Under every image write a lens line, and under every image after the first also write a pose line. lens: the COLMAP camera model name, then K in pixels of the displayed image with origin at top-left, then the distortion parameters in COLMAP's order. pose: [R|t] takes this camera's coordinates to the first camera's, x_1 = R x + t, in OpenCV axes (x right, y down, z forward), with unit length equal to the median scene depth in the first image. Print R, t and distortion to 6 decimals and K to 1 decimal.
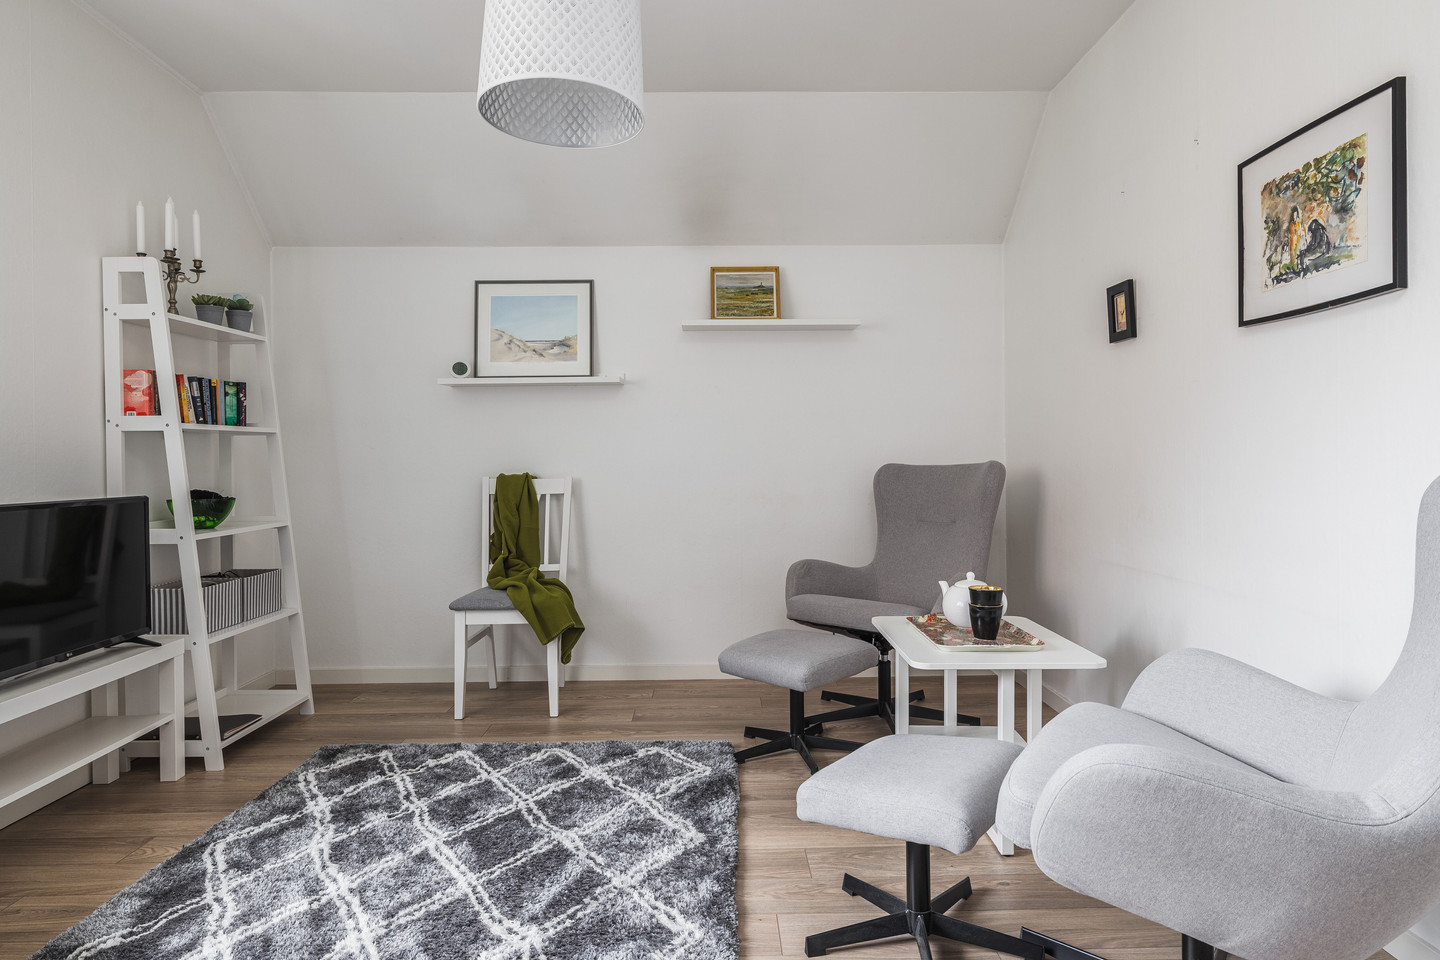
lens RADIAL K [[861.5, 0, 727.4], [0, 861.5, 463.8], [0, 0, 1]] dist [0.006626, -0.000560]
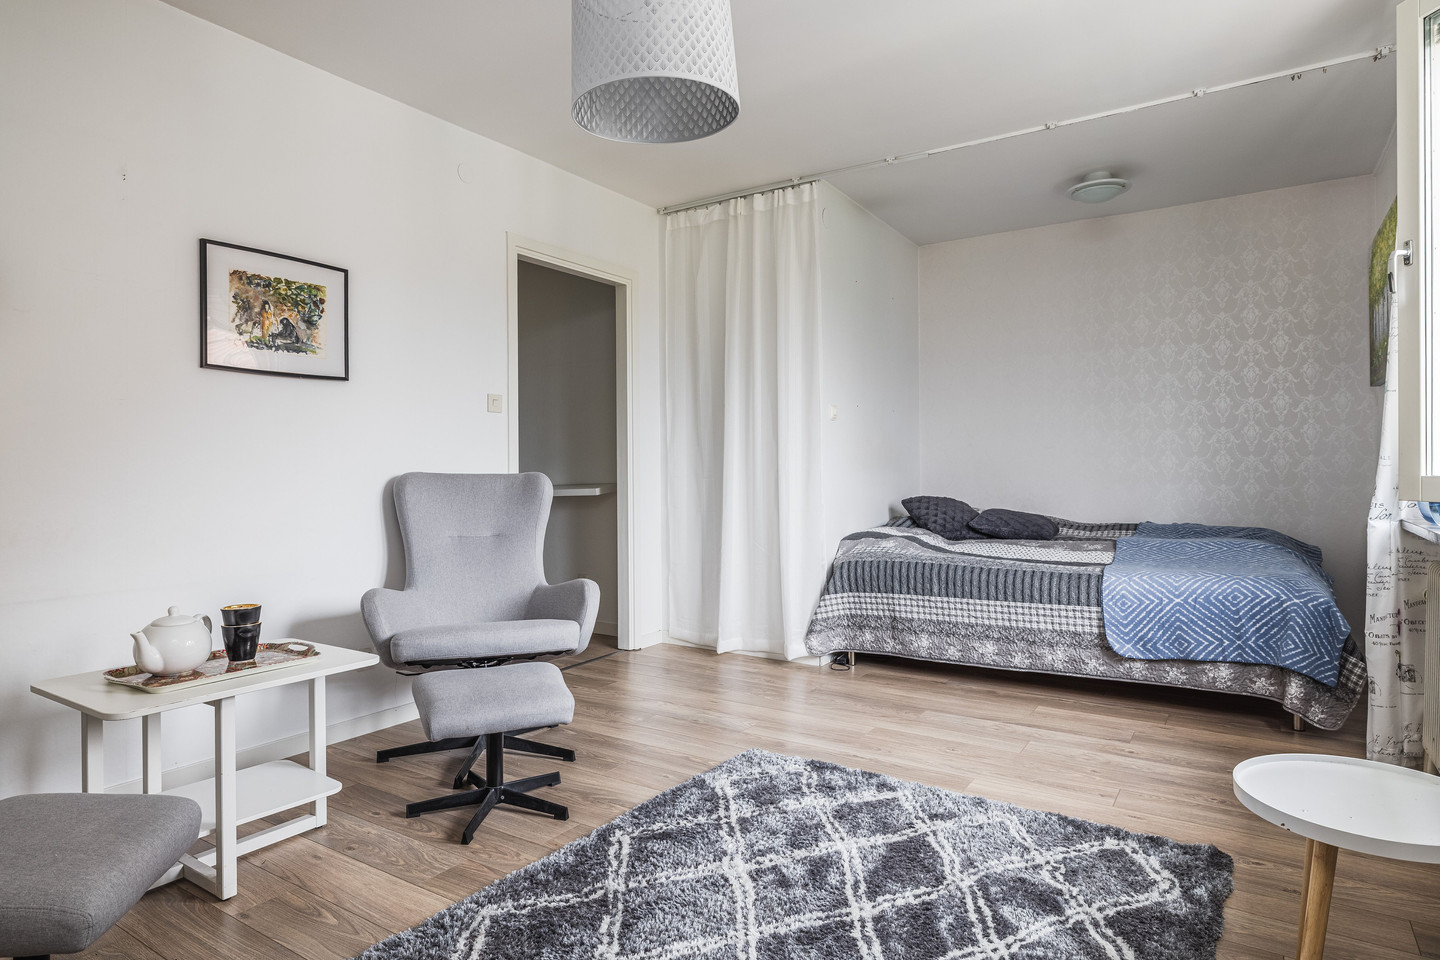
lens RADIAL K [[827.2, 0, 720.0], [0, 827.2, 480.0], [0, 0, 1]] dist [0.003456, 0.000413]
pose [[-0.828312, 0.005753, 0.560238, -0.543537], [0.016081, 0.999779, 0.013509, 0.001176], [-0.560036, 0.020199, -0.828222, 1.221712]]
